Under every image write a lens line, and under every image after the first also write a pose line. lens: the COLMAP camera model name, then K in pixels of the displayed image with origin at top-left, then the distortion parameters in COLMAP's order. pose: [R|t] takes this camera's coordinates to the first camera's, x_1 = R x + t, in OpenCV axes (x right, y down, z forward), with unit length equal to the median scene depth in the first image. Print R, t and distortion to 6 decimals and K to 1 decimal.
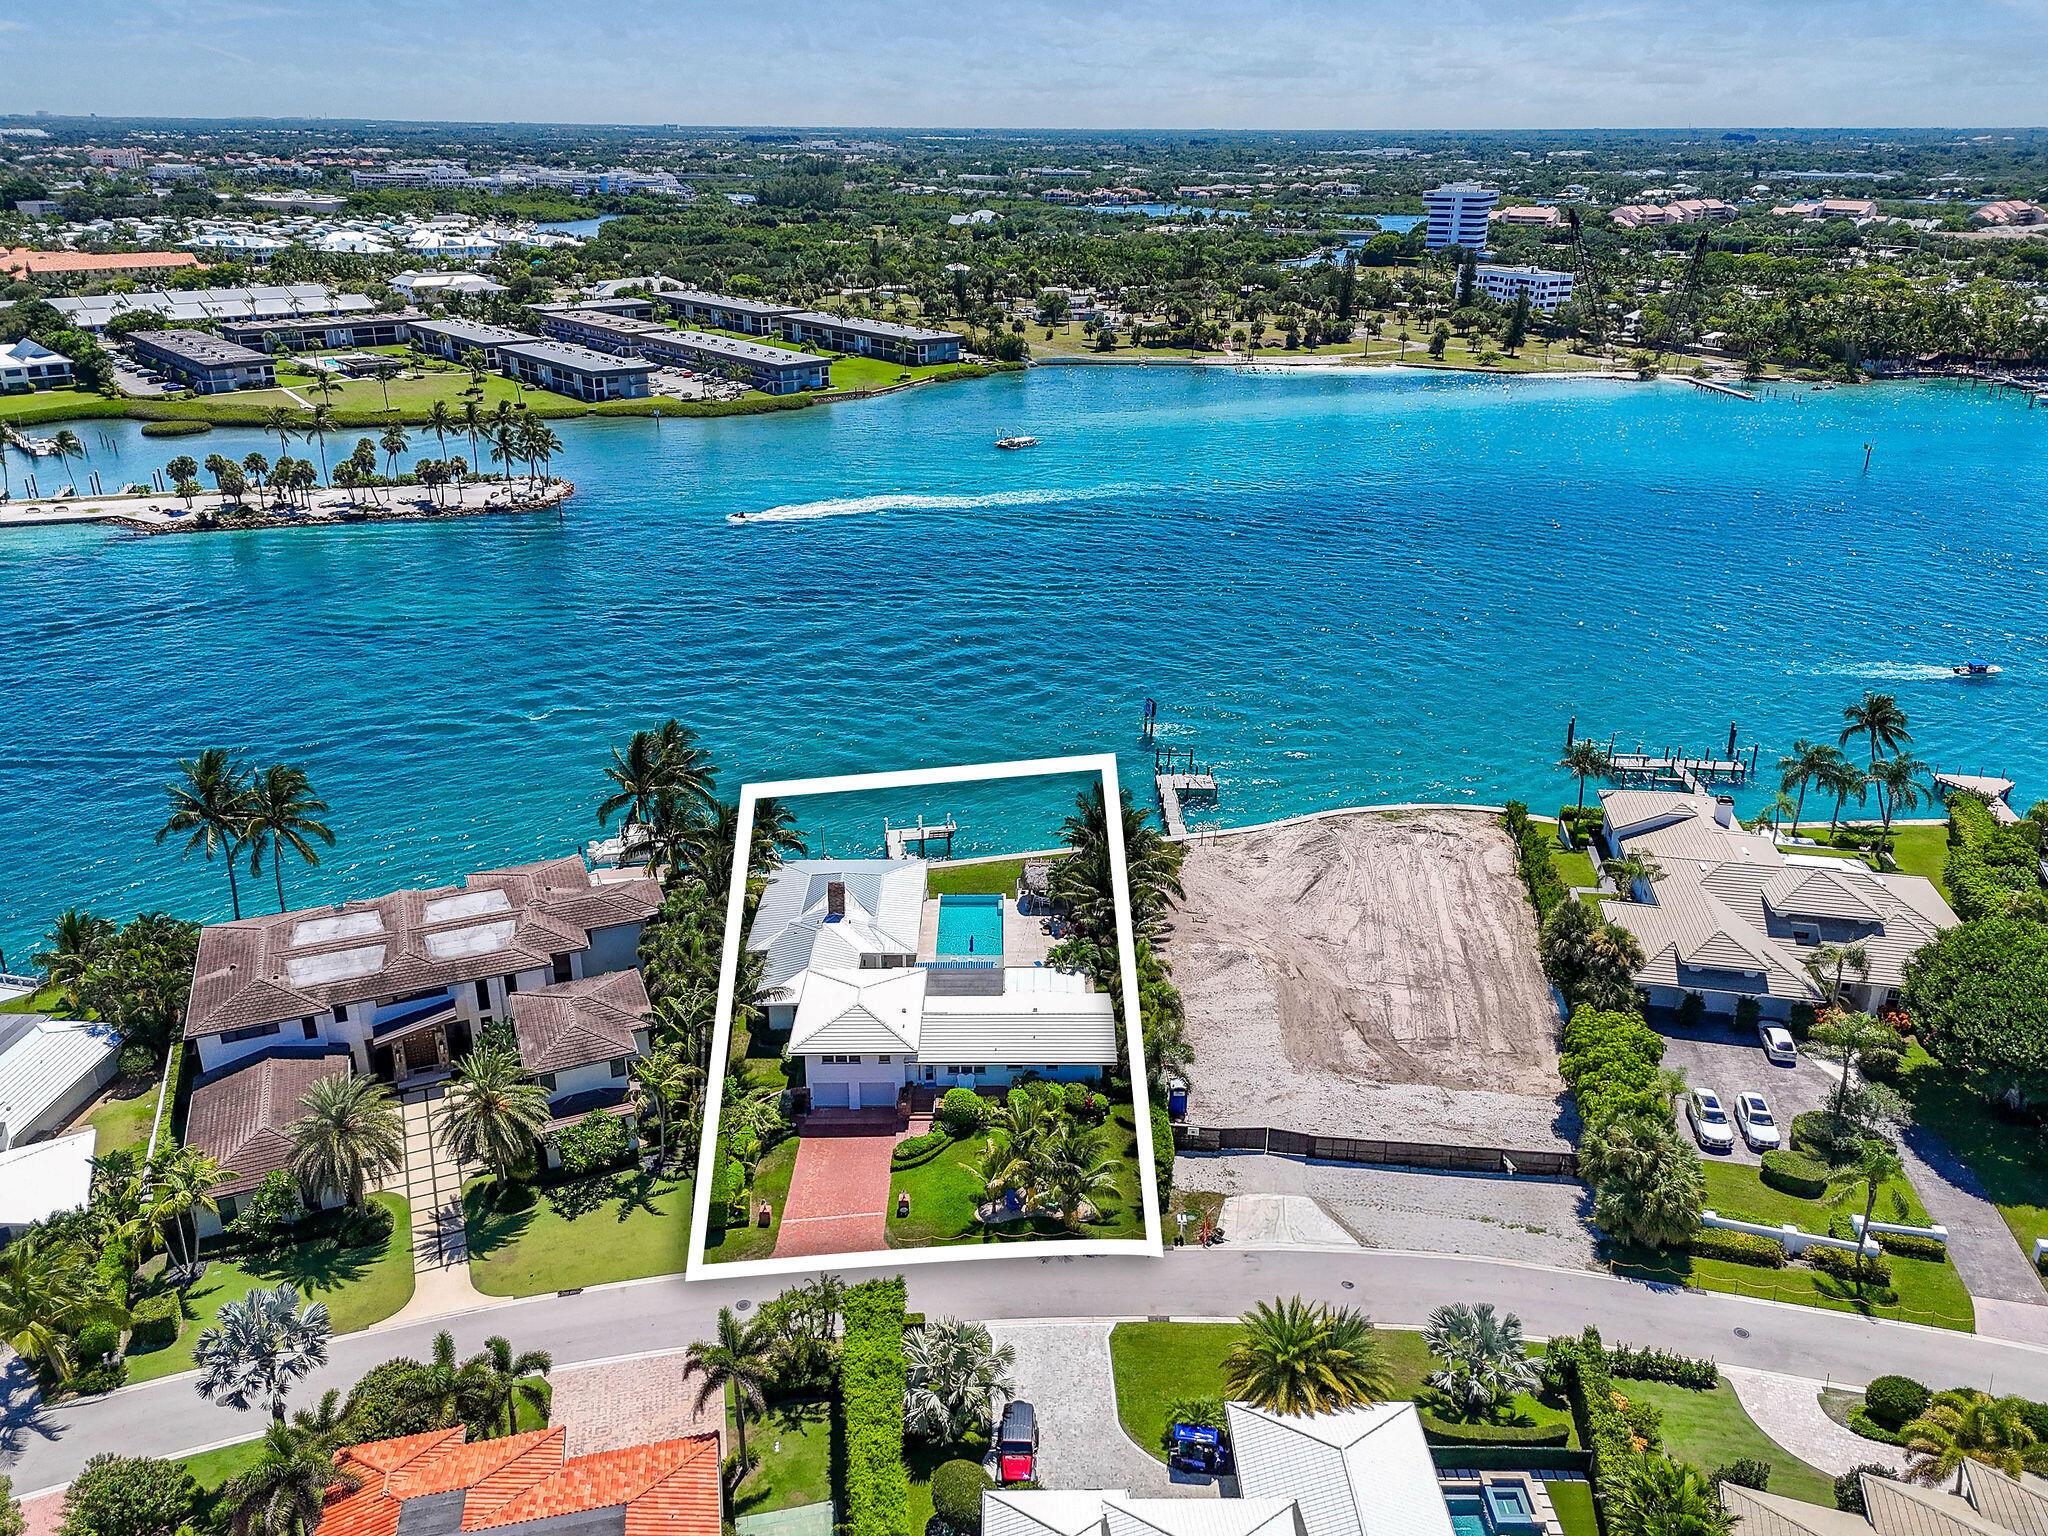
lens RADIAL K [[1515.9, 0, 1025.4], [0, 1515.9, 748.0], [0, 0, 1]] dist [0.077945, -0.072897]
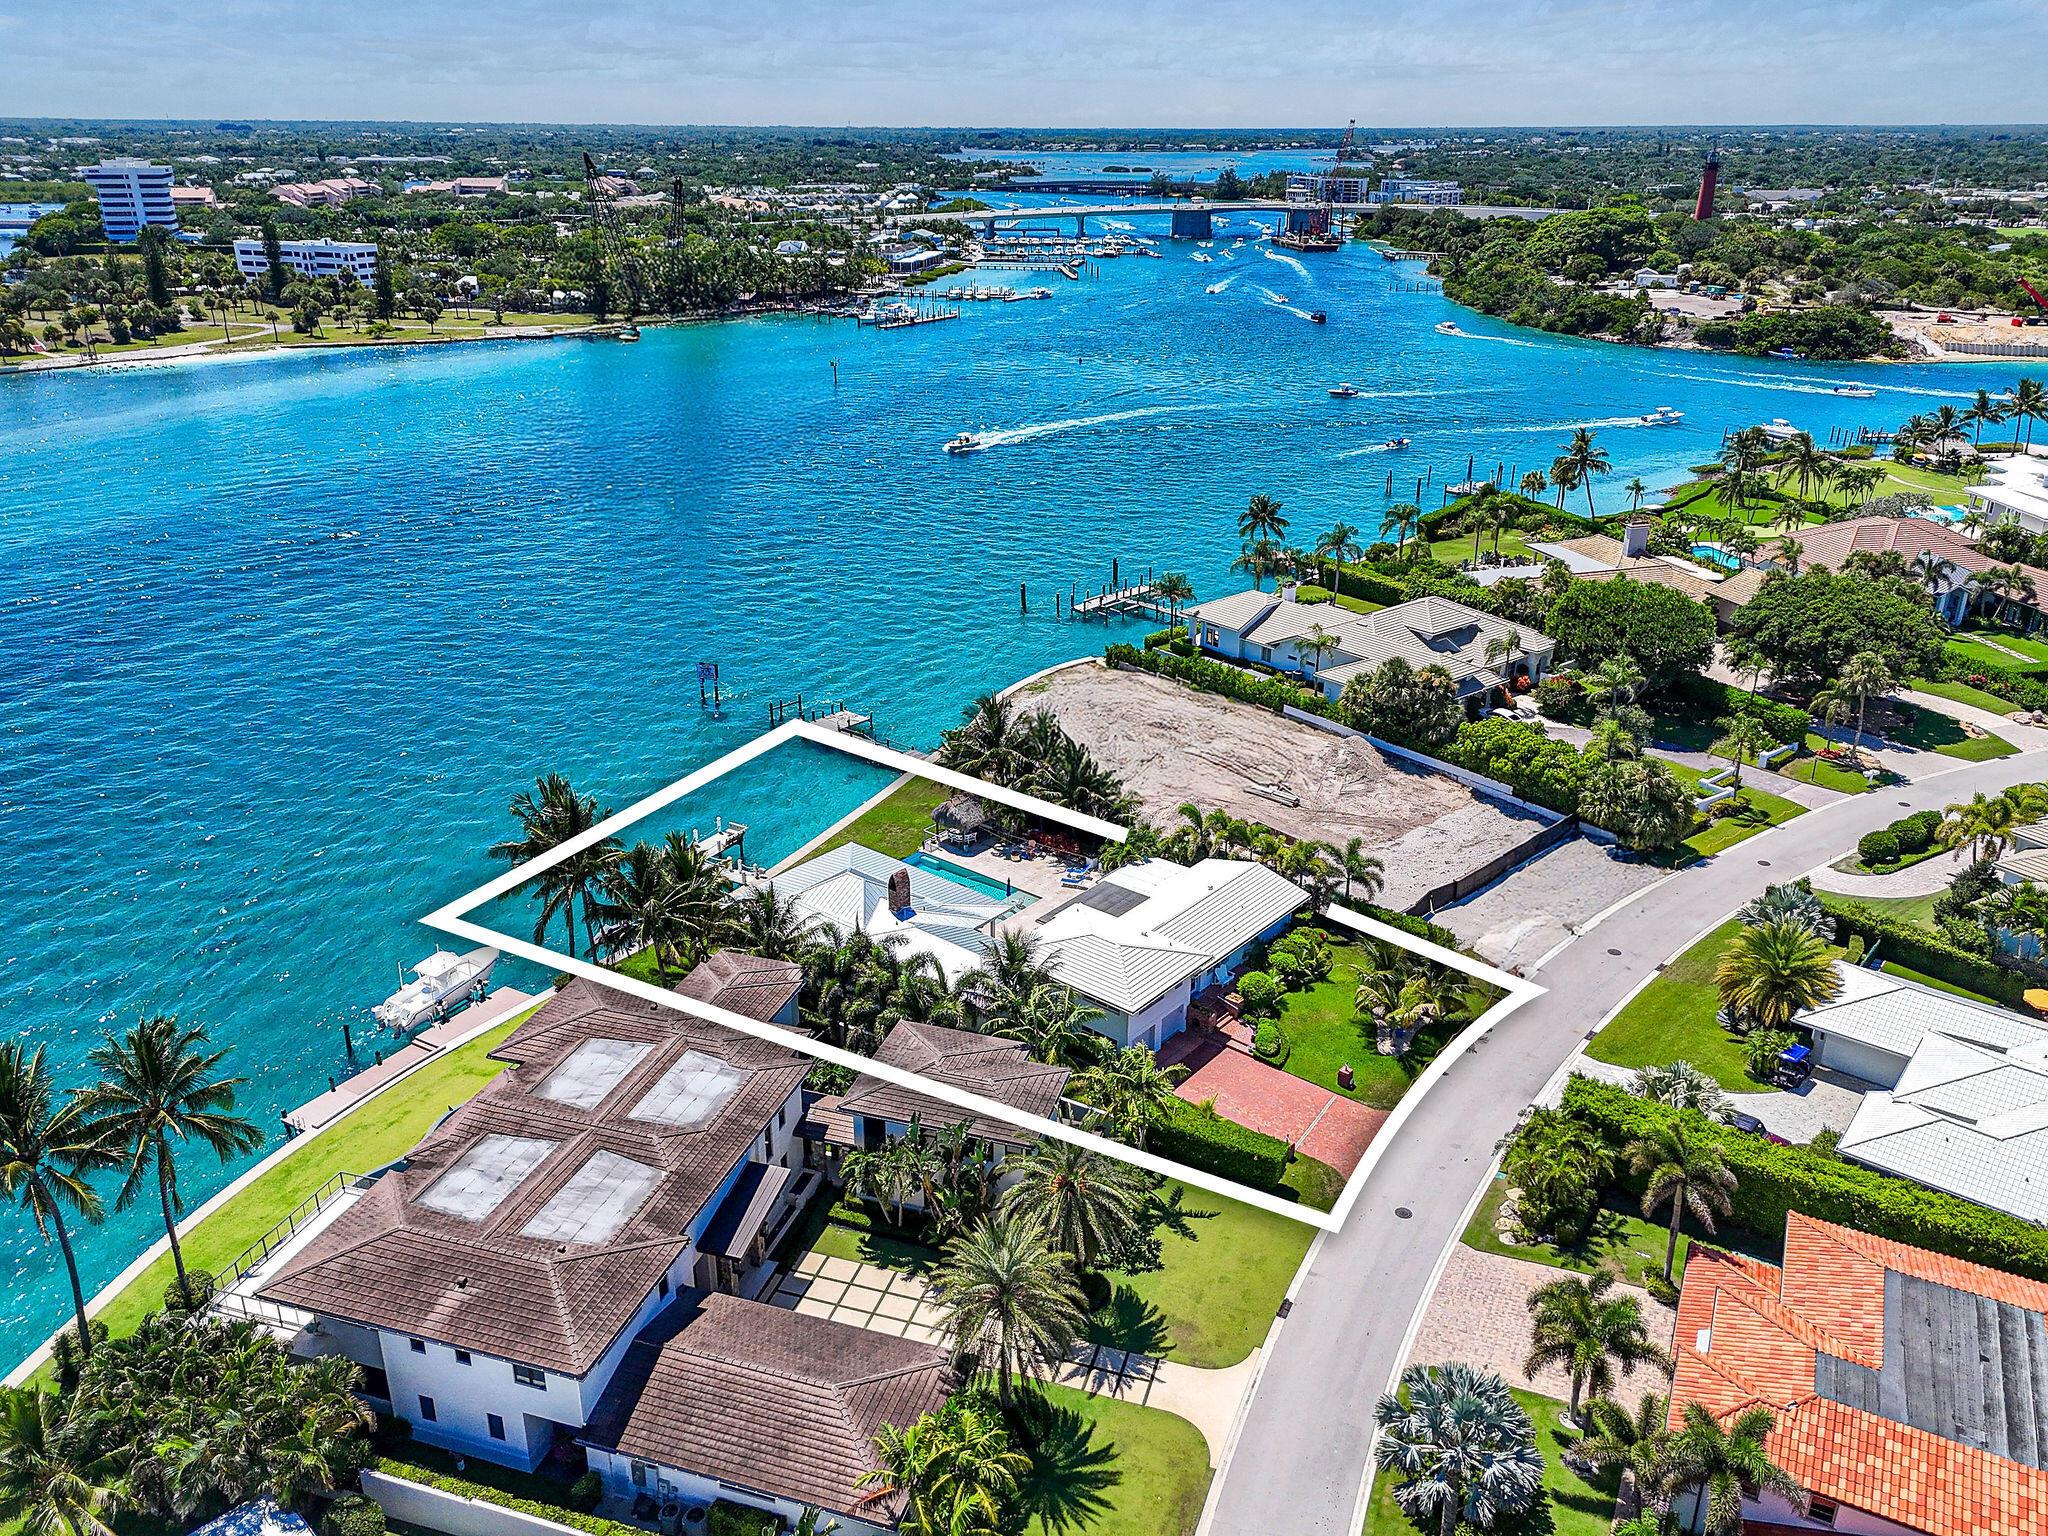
lens RADIAL K [[1515.9, 0, 1025.4], [0, 1515.9, 748.0], [0, 0, 1]] dist [0.077945, -0.072897]
pose [[0.648002, -0.289740, 0.704375, -0.755773], [0.286884, 0.949554, 0.126669, -0.074746], [-0.705544, 0.119992, 0.698434, 0.397722]]
